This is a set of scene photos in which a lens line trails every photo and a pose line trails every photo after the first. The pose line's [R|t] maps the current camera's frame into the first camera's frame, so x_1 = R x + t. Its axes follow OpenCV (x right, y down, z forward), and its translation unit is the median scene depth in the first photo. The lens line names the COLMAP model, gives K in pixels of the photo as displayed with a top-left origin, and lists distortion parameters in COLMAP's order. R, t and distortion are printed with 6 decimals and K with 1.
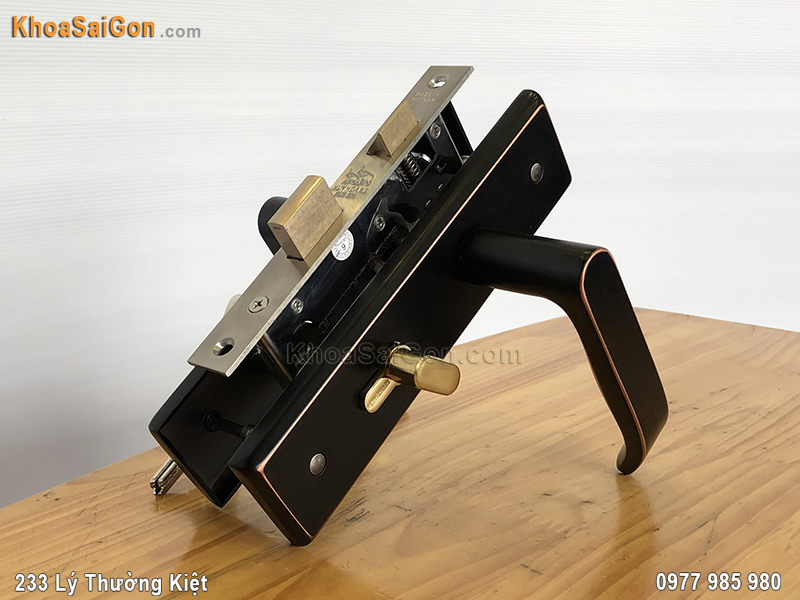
lens RADIAL K [[648.1, 0, 407.3], [0, 648.1, 306.1], [0, 0, 1]] dist [-0.010132, -0.011676]
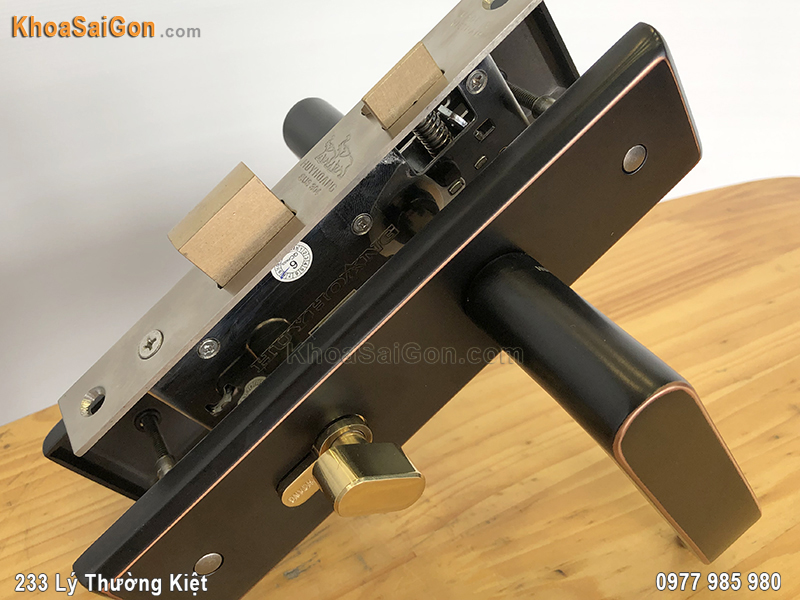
lens RADIAL K [[666.0, 0, 400.8], [0, 666.0, 293.5], [0, 0, 1]] dist [0.011928, 0.002986]
pose [[0.965833, 0.186328, -0.180134, 0.125020], [-0.135690, 0.955737, 0.261066, -0.229325], [0.220804, -0.227704, 0.948365, 0.314198]]
